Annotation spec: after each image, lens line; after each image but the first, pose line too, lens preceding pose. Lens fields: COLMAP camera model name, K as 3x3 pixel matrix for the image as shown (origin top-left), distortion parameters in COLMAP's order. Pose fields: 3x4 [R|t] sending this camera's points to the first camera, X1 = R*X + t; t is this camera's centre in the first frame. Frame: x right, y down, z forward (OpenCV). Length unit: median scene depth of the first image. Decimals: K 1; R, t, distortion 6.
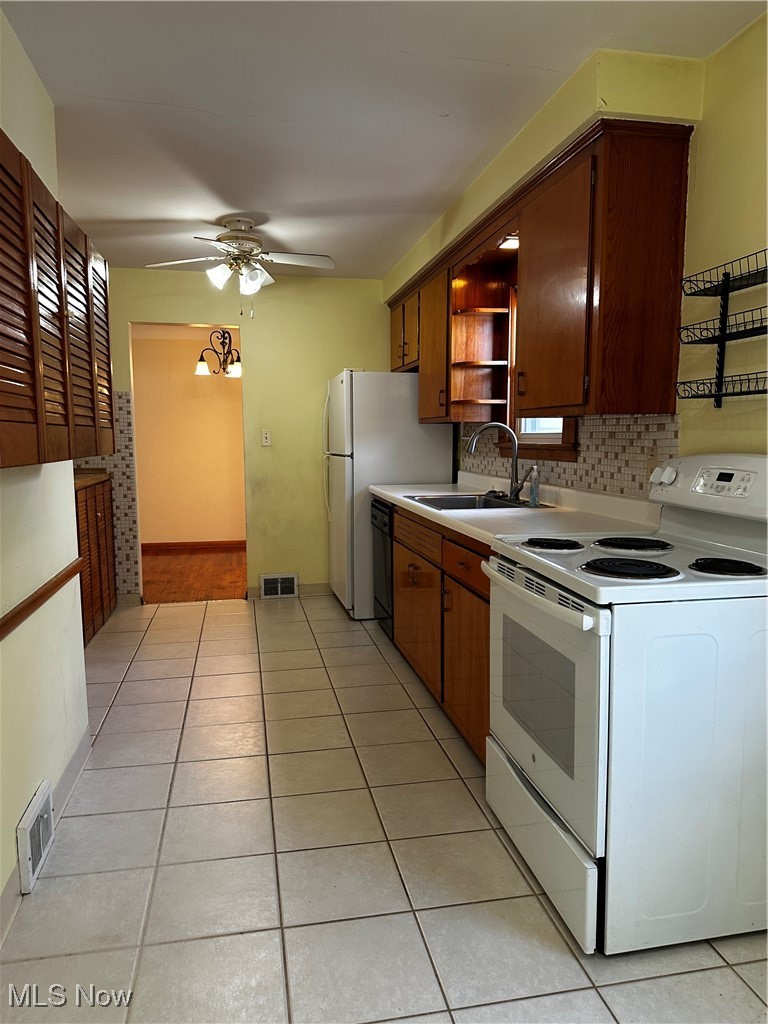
lens RADIAL K [[738.3, 0, 384.1], [0, 738.3, 519.1], [0, 0, 1]] dist [0.085127, -0.003489]
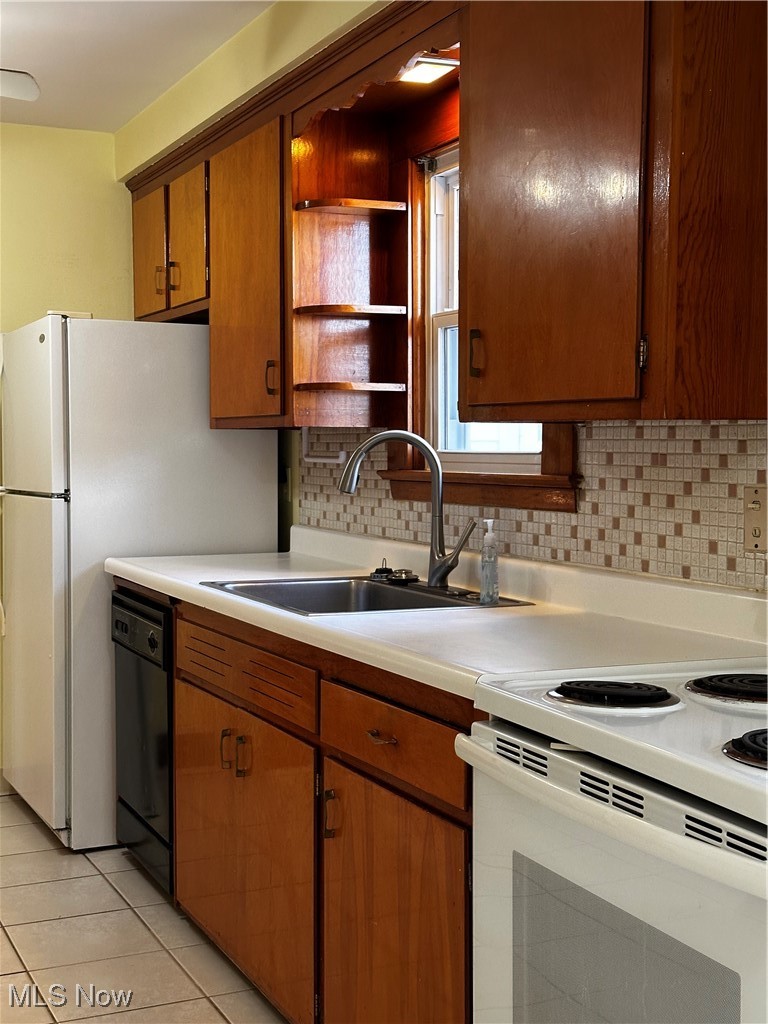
lens RADIAL K [[1436.2, 0, 387.2], [0, 1436.2, 514.4], [0, 0, 1]] dist [0.116473, 0.000000]
pose [[0.973493, -0.003538, 0.228688, -0.071861], [0.018775, 0.997742, -0.064488, -0.014122], [-0.227943, 0.067072, 0.971362, 0.086614]]
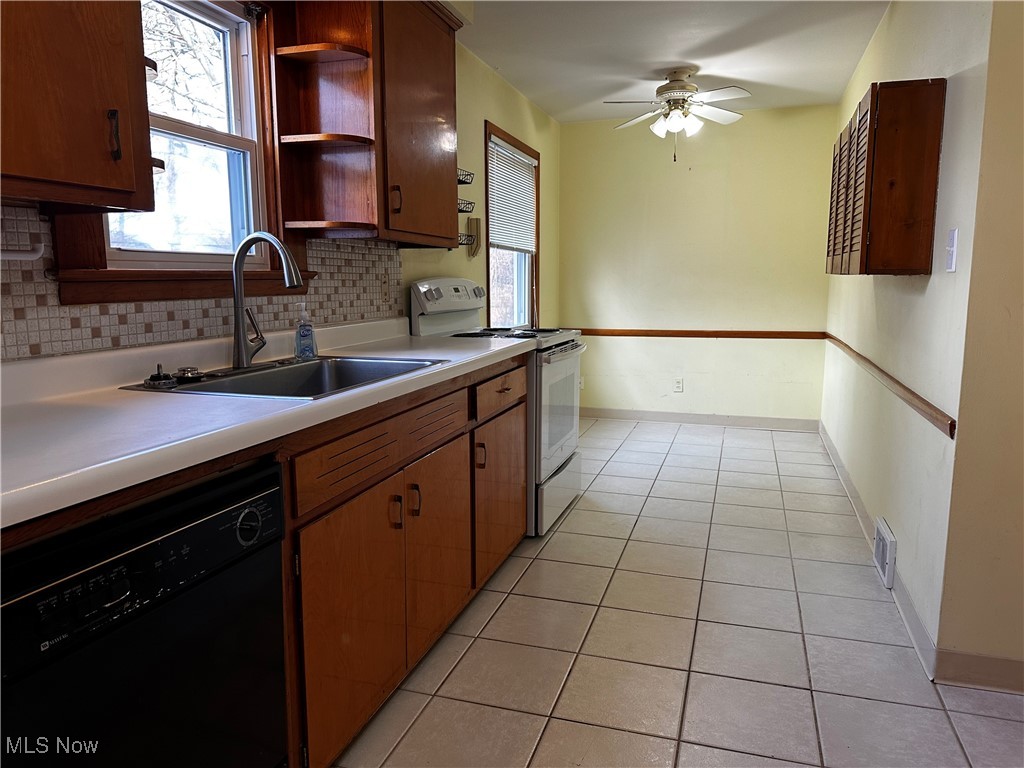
lens RADIAL K [[719.8, 0, 517.6], [0, 719.8, 373.3], [0, 0, 1]] dist [0.009489, -0.007716]
pose [[-0.881029, -0.077536, 0.466664, -0.271330], [0.037793, 0.971787, 0.232814, -0.145072], [-0.471550, 0.222753, -0.853242, 1.375216]]
